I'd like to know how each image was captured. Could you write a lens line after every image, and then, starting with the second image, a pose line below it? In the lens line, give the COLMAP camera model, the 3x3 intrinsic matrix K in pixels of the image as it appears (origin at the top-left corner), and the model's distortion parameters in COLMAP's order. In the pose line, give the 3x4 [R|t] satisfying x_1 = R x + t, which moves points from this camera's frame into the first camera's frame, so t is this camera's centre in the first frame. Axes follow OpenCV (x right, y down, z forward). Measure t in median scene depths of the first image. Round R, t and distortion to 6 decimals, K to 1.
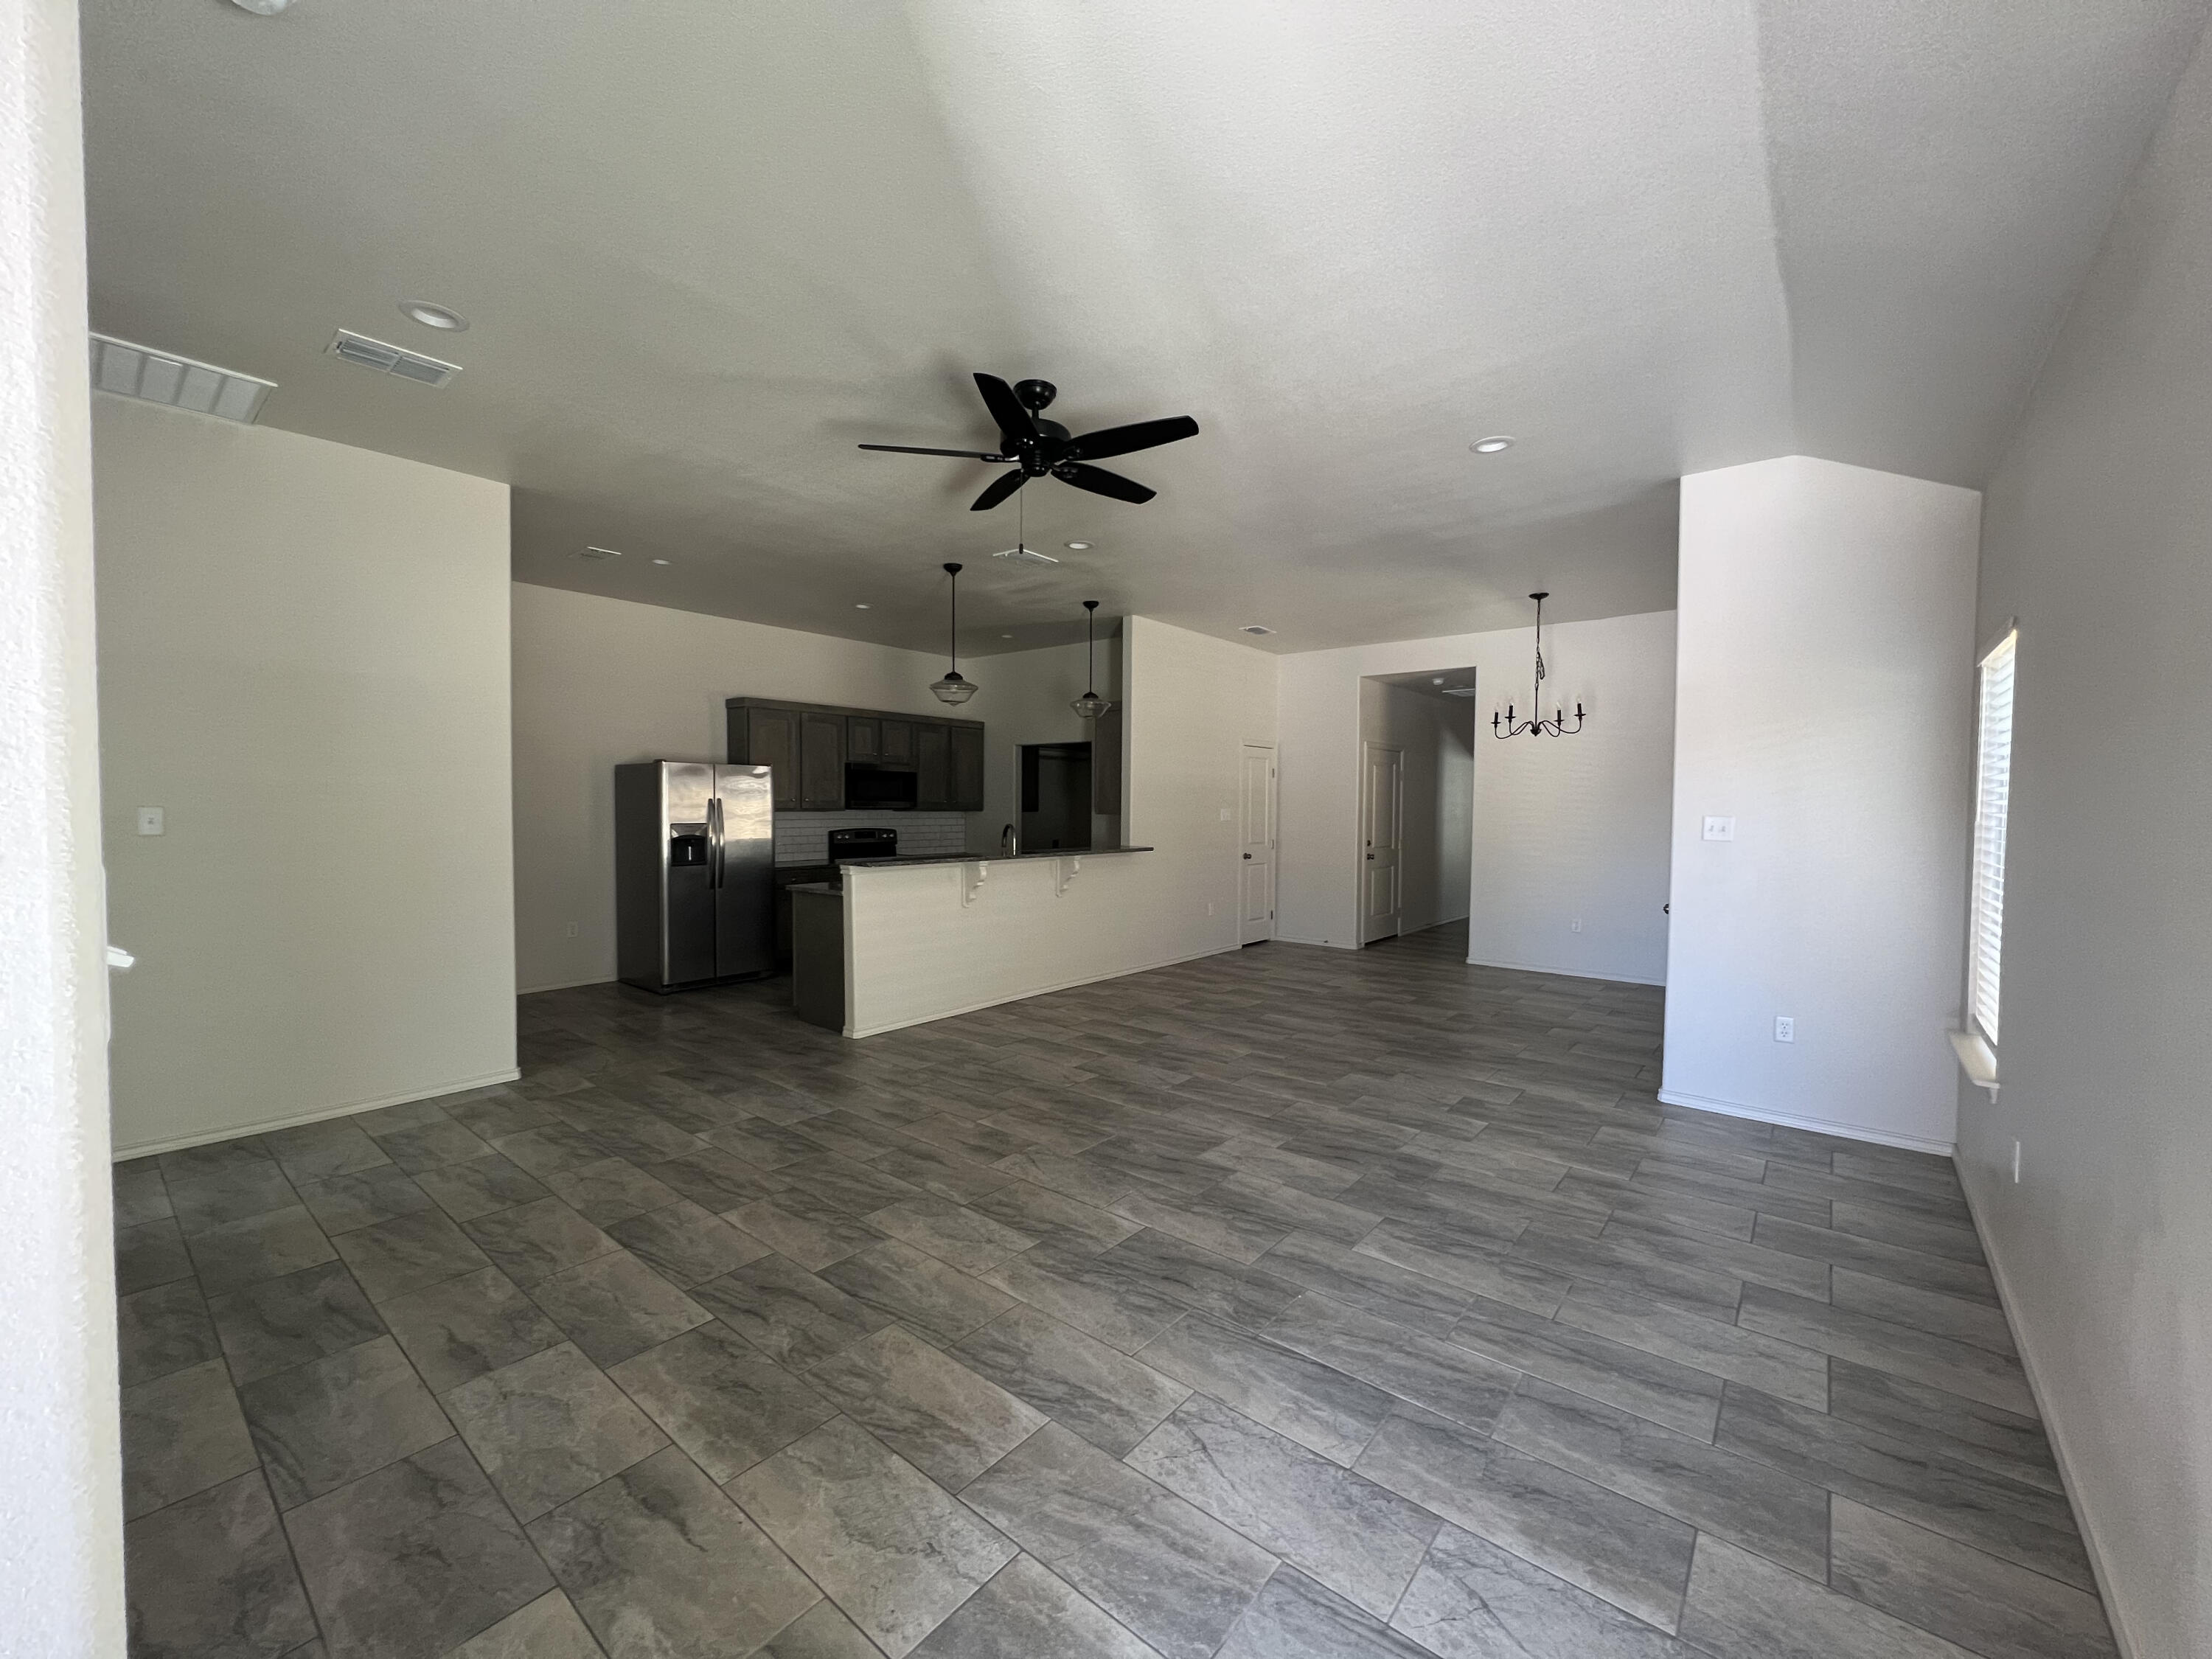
lens RADIAL K [[882.0, 0, 1100.2], [0, 882.0, 835.2], [0, 0, 1]] dist [-0.001350, 0.000456]
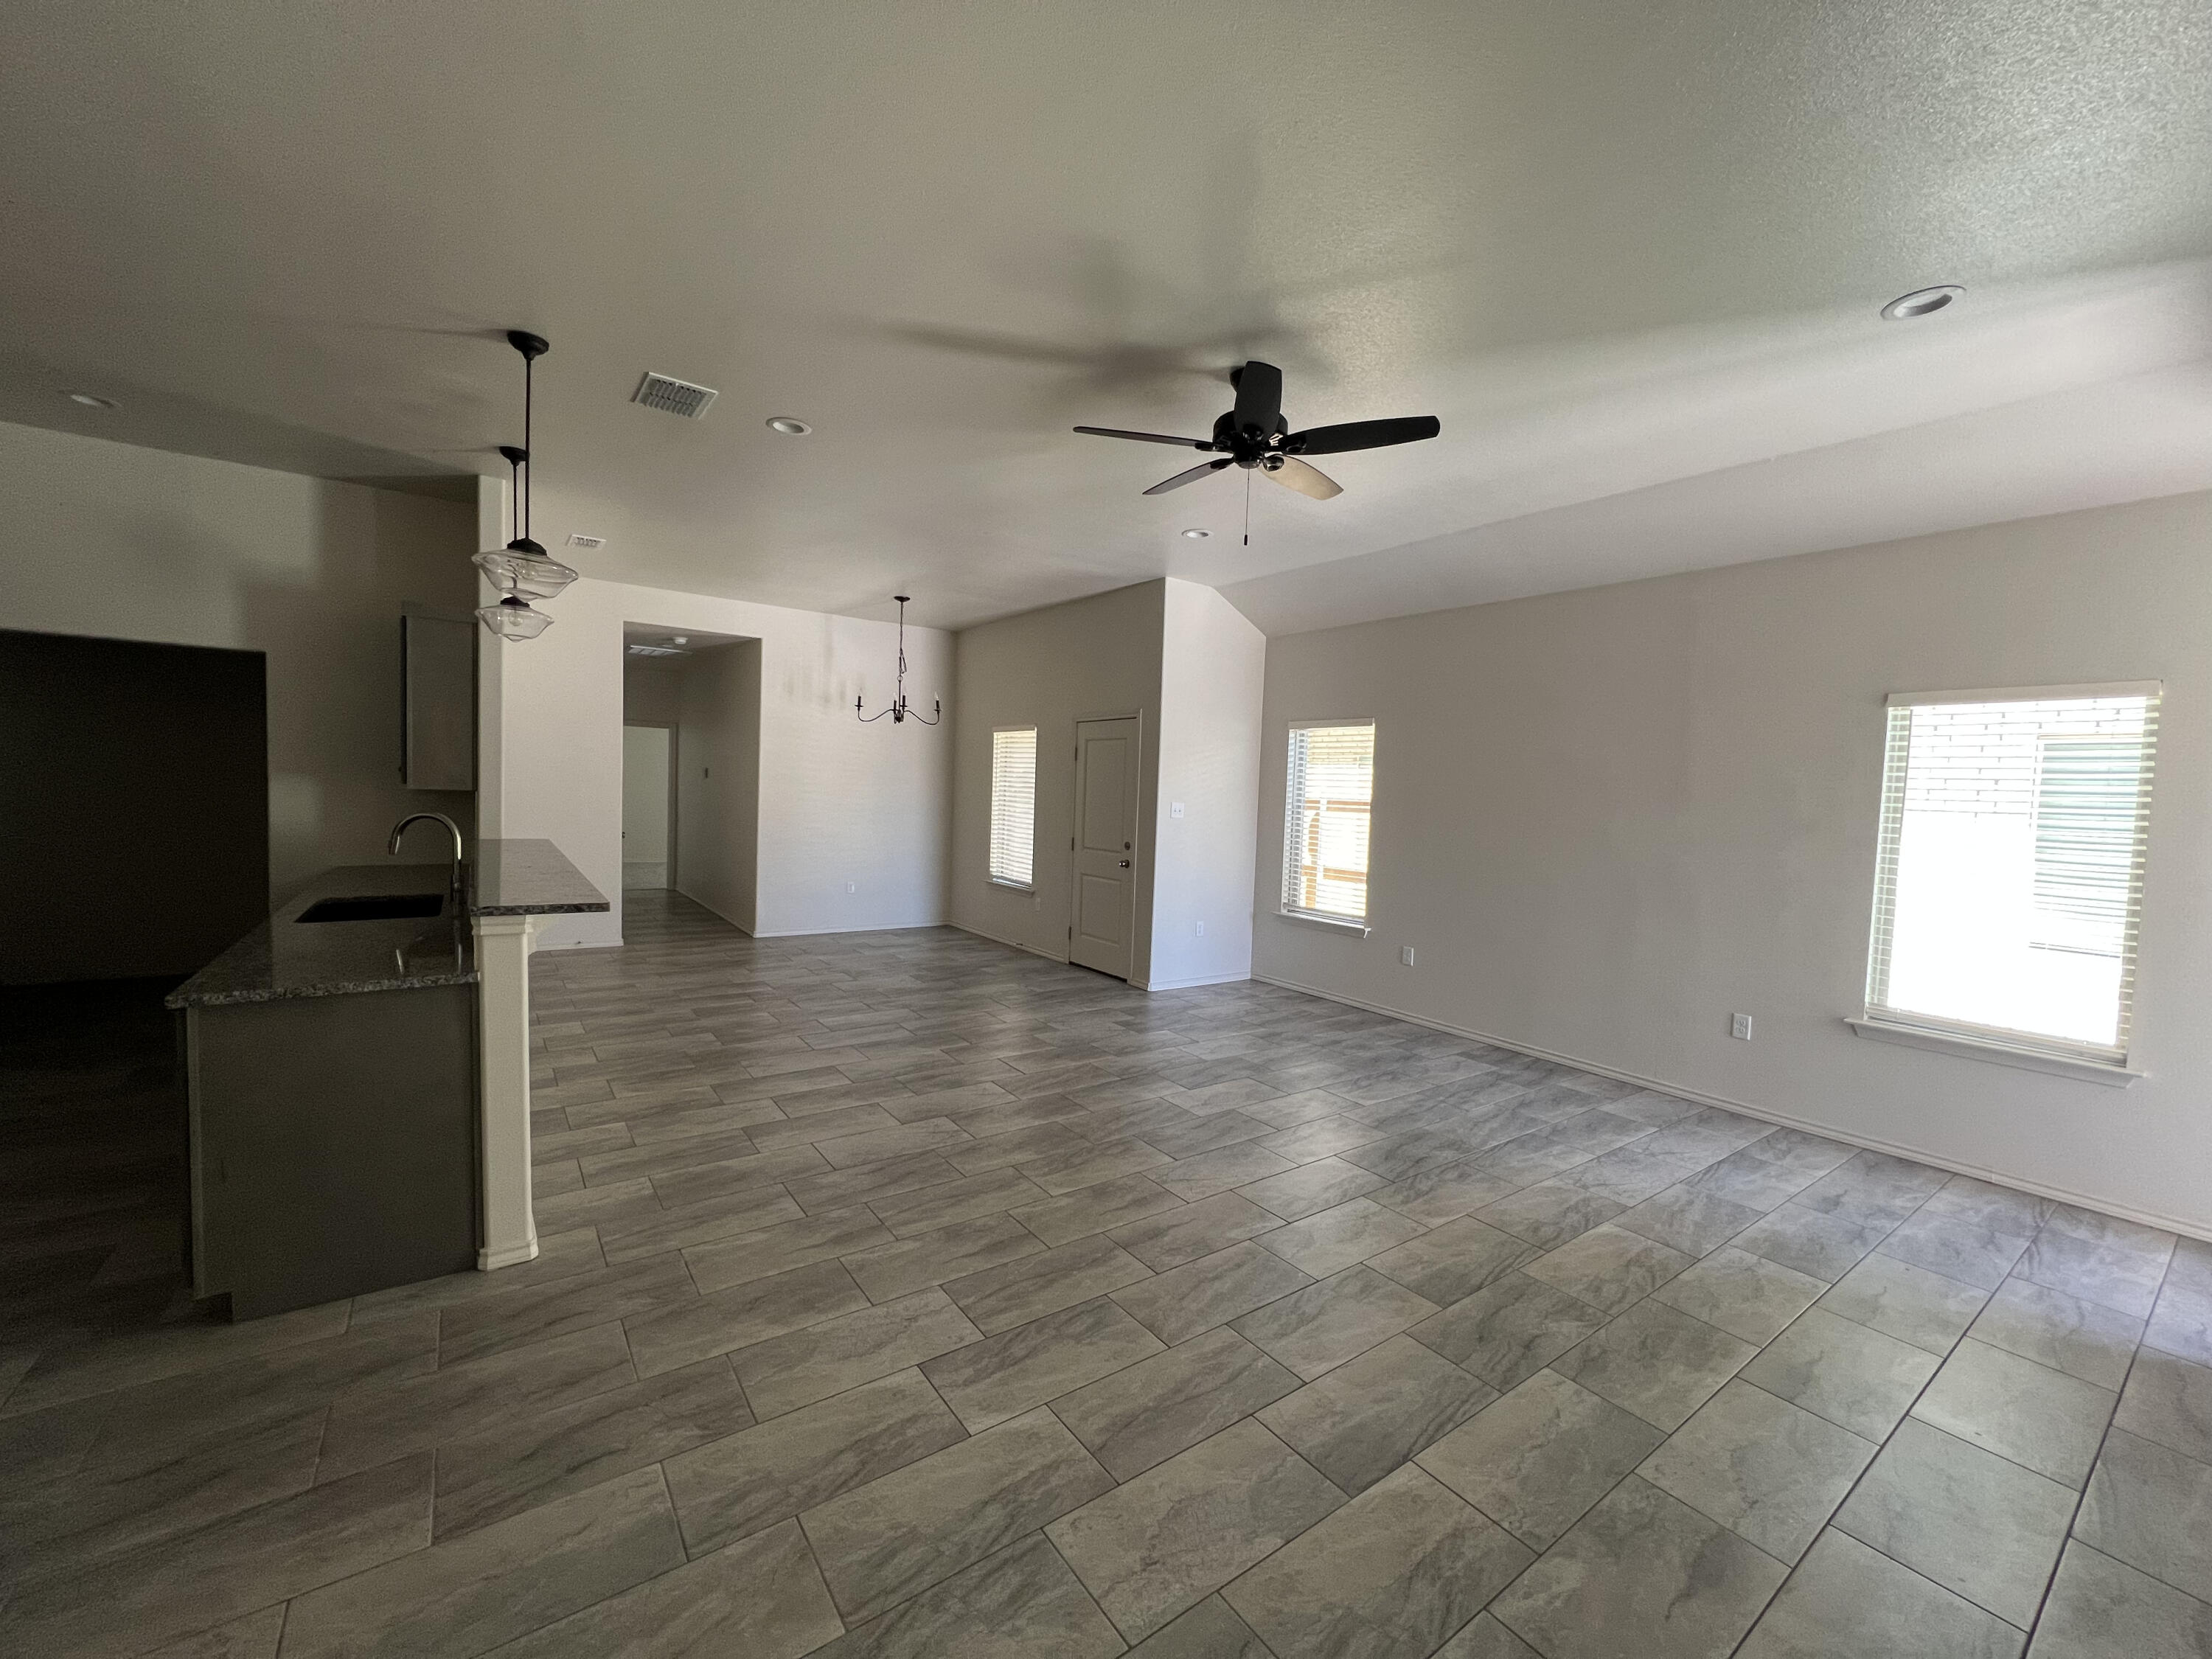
lens RADIAL K [[882.0, 0, 1100.2], [0, 882.0, 835.2], [0, 0, 1]] dist [-0.001350, 0.000456]
pose [[0.254851, -0.050820, 0.965644, -1.192929], [-0.001769, 0.998592, 0.053021, -0.063861], [-0.966979, -0.015221, 0.254402, 1.013396]]
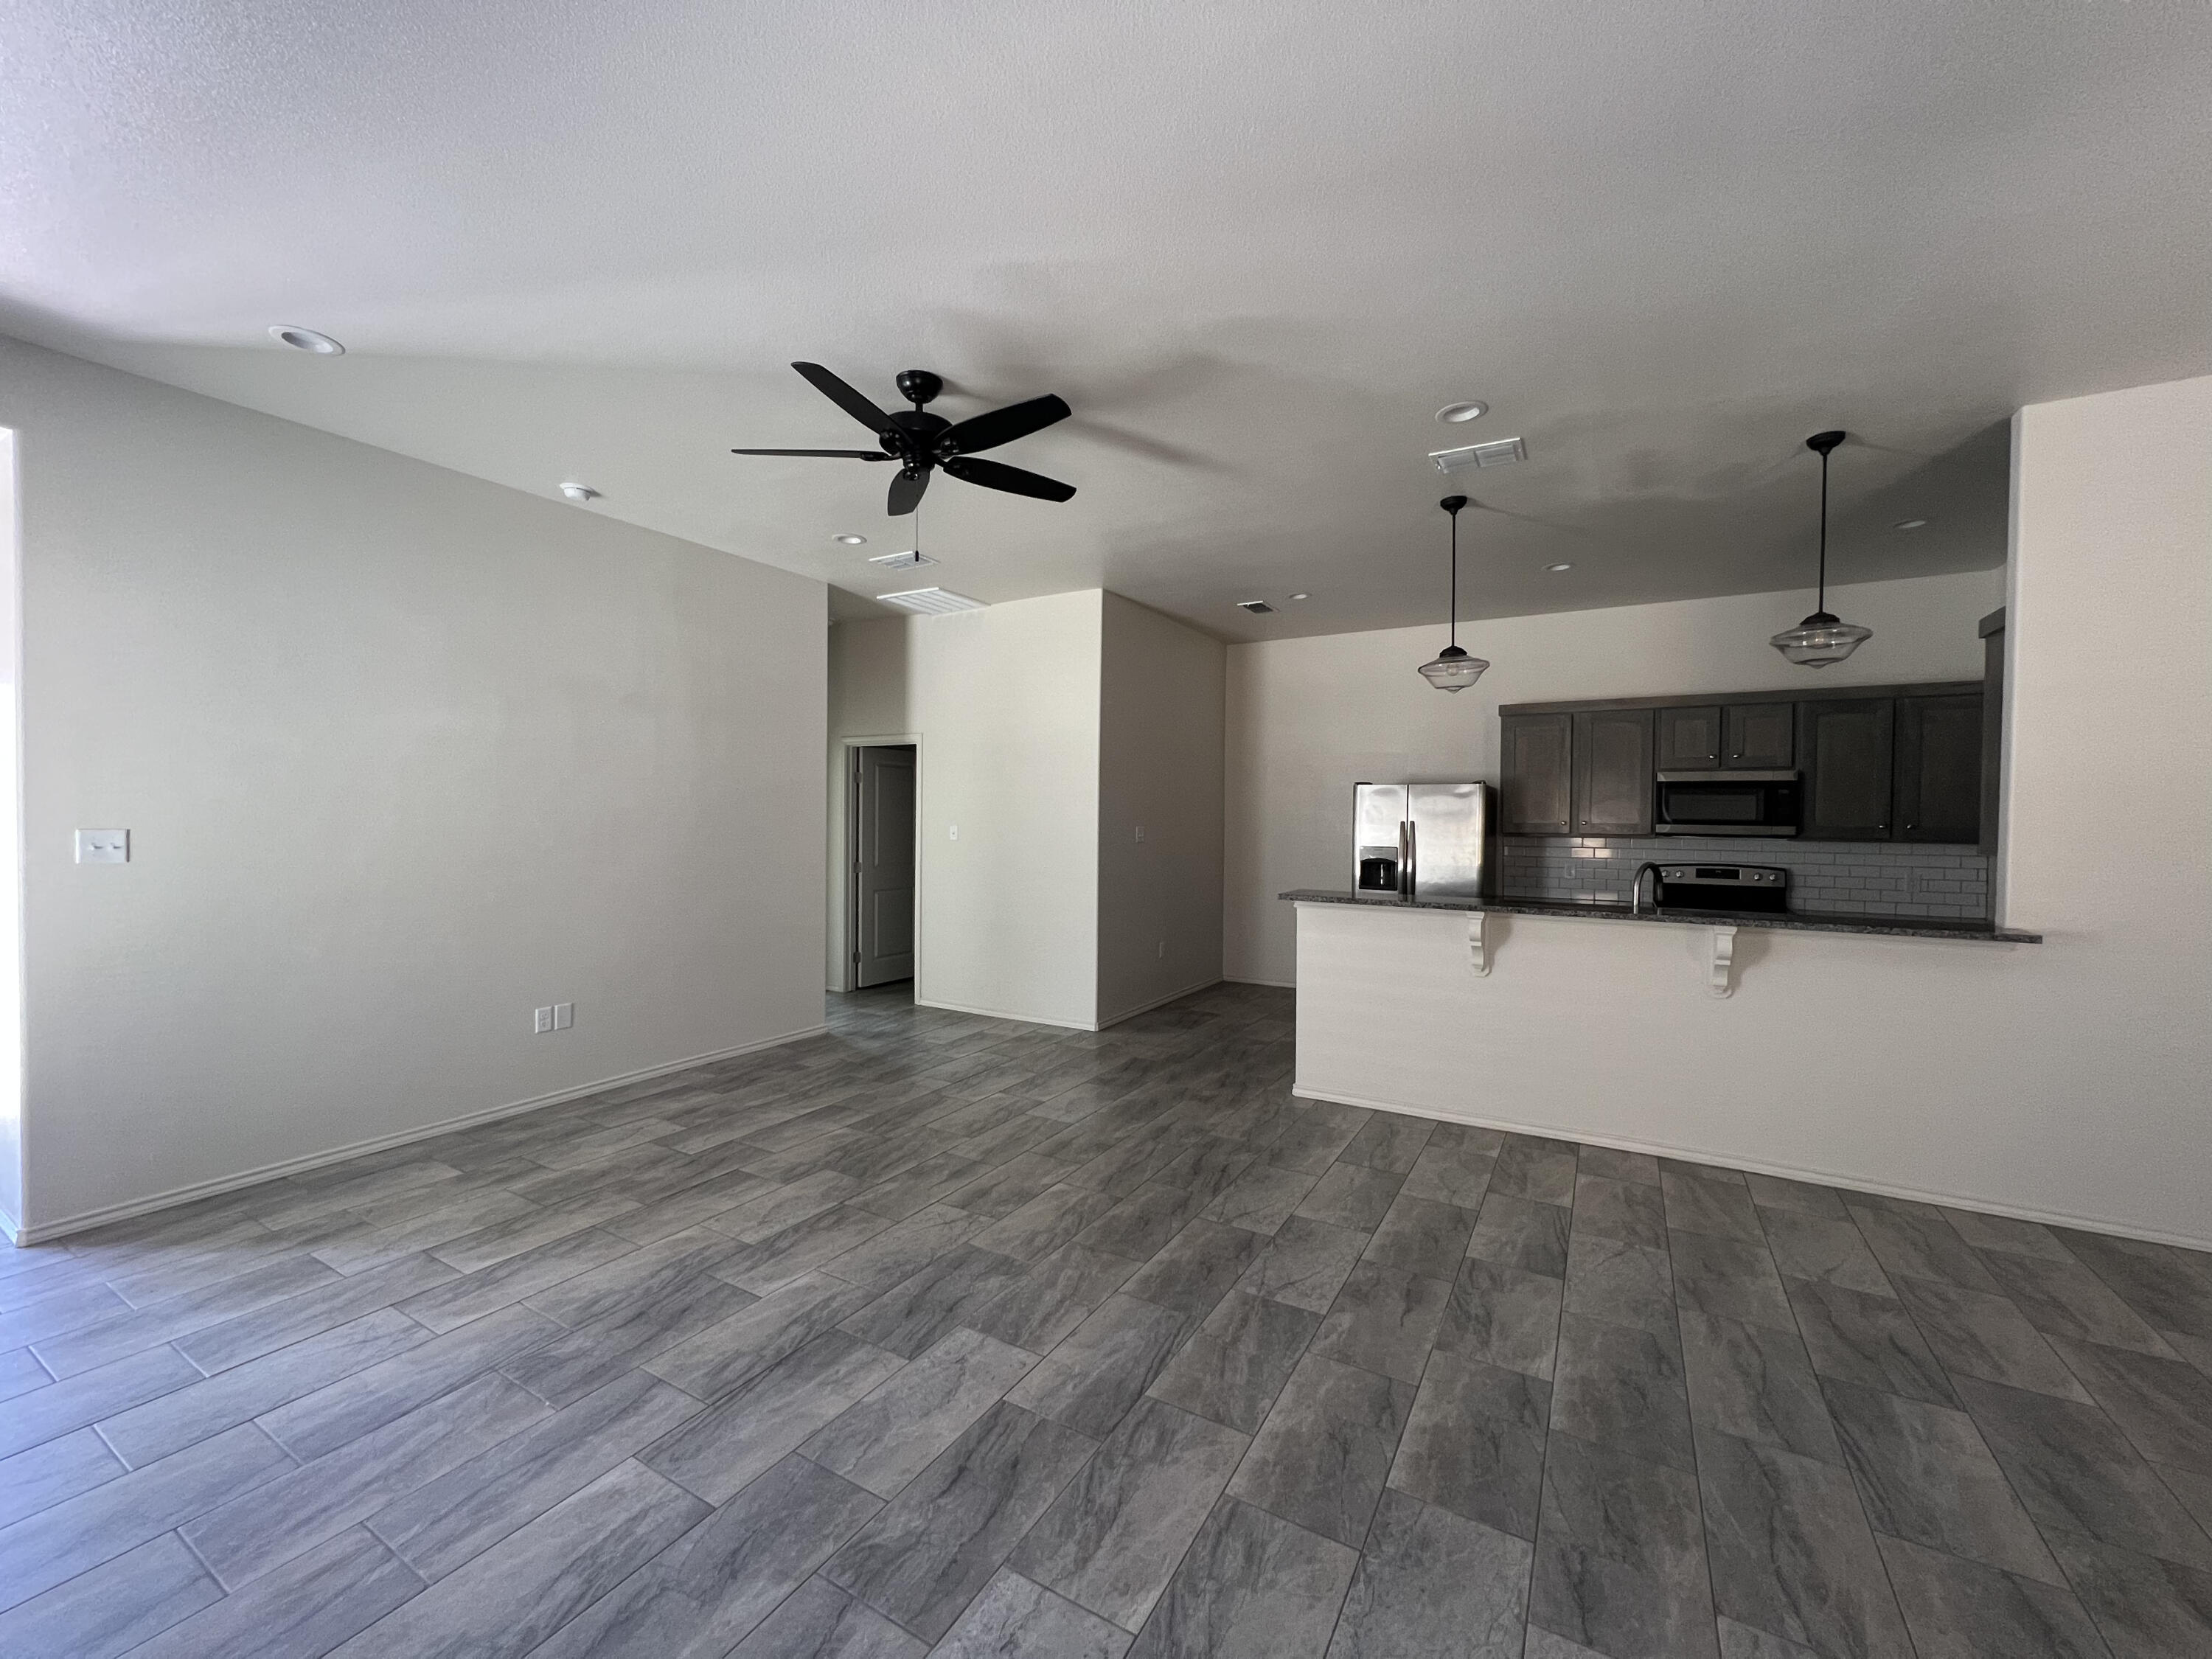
lens RADIAL K [[882.0, 0, 1100.2], [0, 882.0, 835.2], [0, 0, 1]] dist [-0.001350, 0.000456]
pose [[0.162581, 0.015058, -0.986580, 0.986274], [-0.042217, 0.999074, 0.008291, -0.046568], [0.985792, 0.040303, 0.163067, 1.177767]]
